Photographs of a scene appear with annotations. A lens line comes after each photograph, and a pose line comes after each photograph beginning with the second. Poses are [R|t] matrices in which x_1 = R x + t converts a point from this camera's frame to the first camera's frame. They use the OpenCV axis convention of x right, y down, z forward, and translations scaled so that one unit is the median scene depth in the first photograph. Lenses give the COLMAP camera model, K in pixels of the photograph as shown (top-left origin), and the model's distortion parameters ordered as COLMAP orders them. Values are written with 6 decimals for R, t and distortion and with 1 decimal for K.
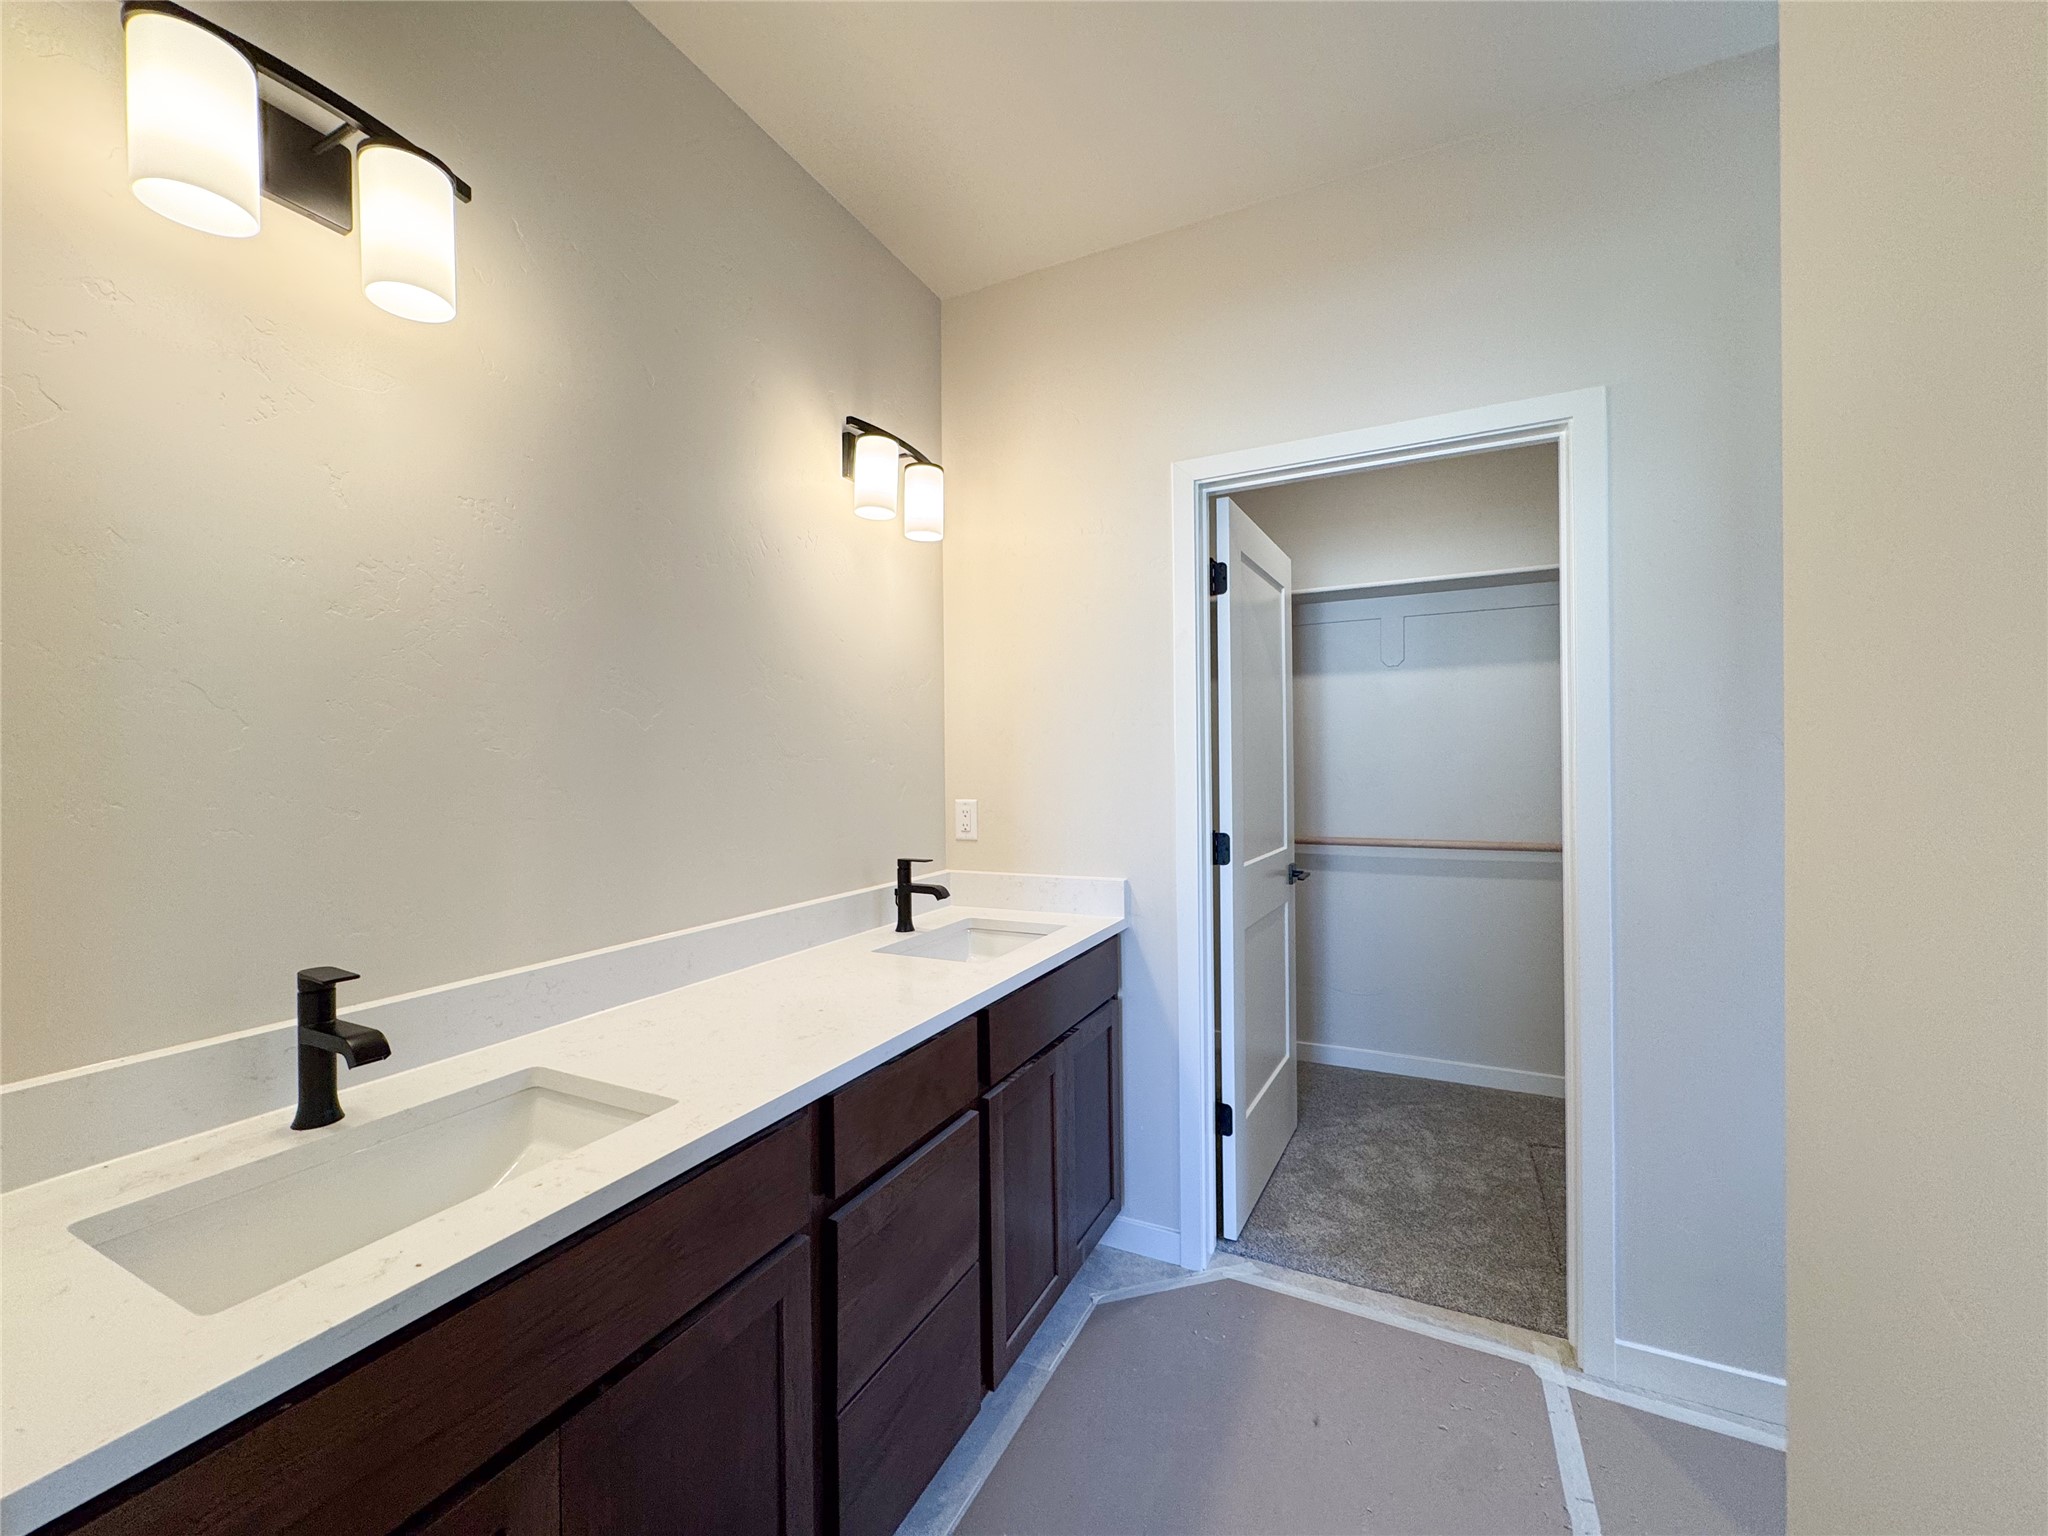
lens RADIAL K [[824.4, 0, 1023.0], [0, 824.4, 765.6], [0, 0, 1]] dist [-0.000095, 0.000370]
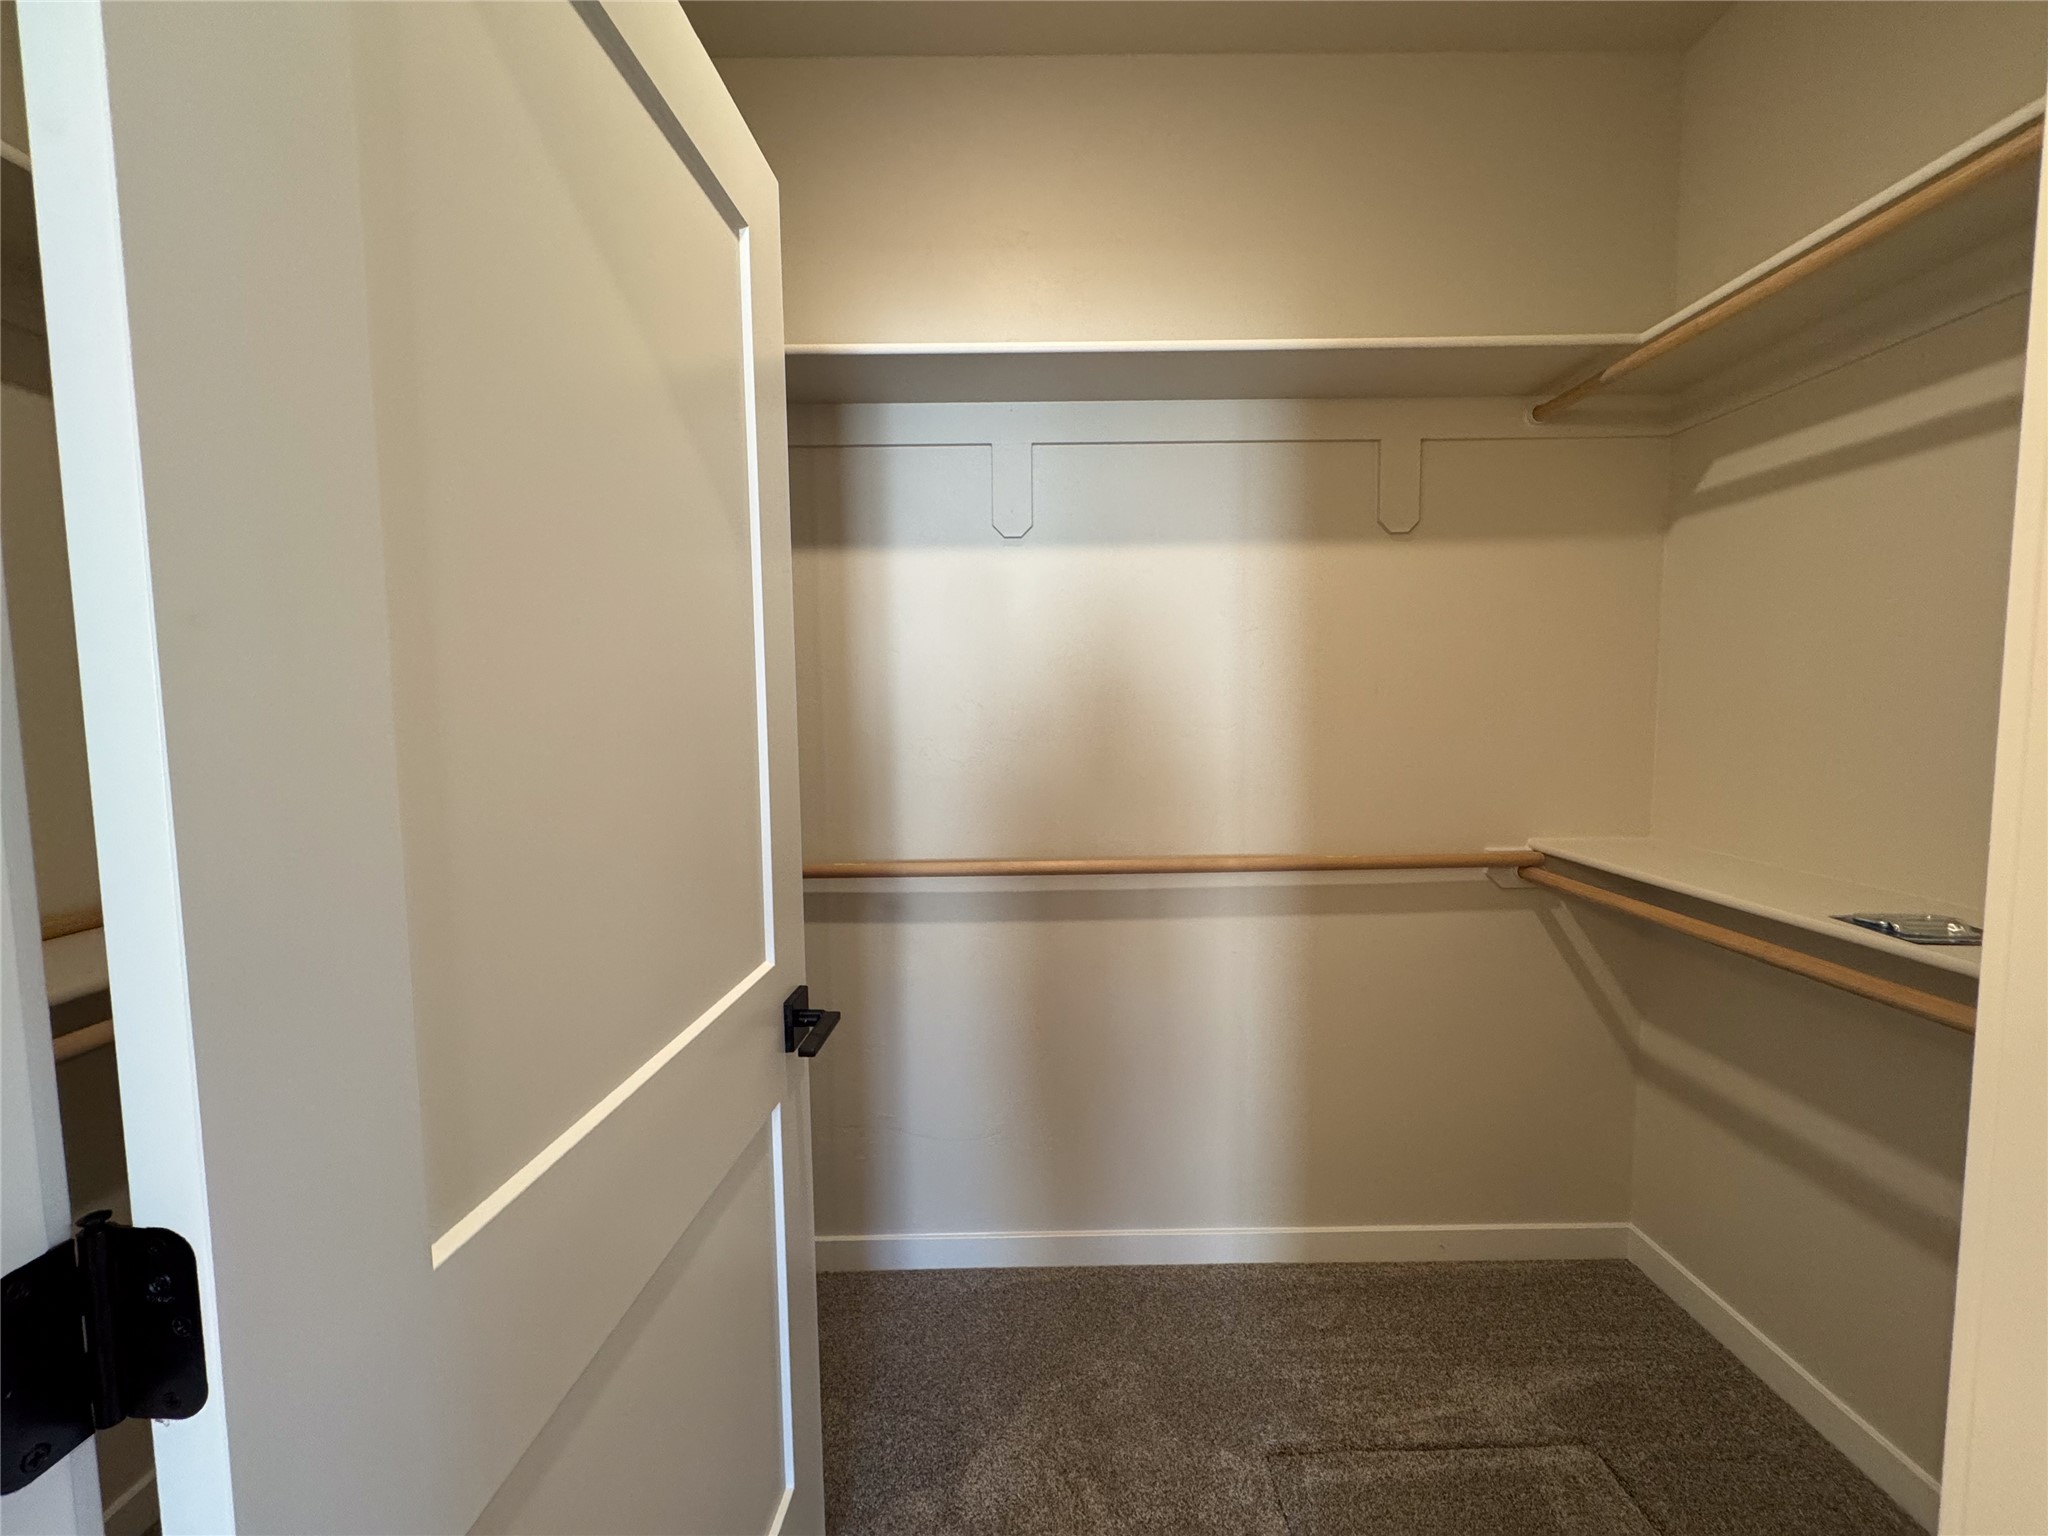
lens RADIAL K [[824.4, 0, 1023.0], [0, 824.4, 765.6], [0, 0, 1]] dist [-0.000095, 0.000370]
pose [[0.889508, -0.033964, 0.455656, 0.230614], [0.001170, 0.997400, 0.072060, -0.010891], [-0.456919, -0.063565, 0.887234, 0.574537]]
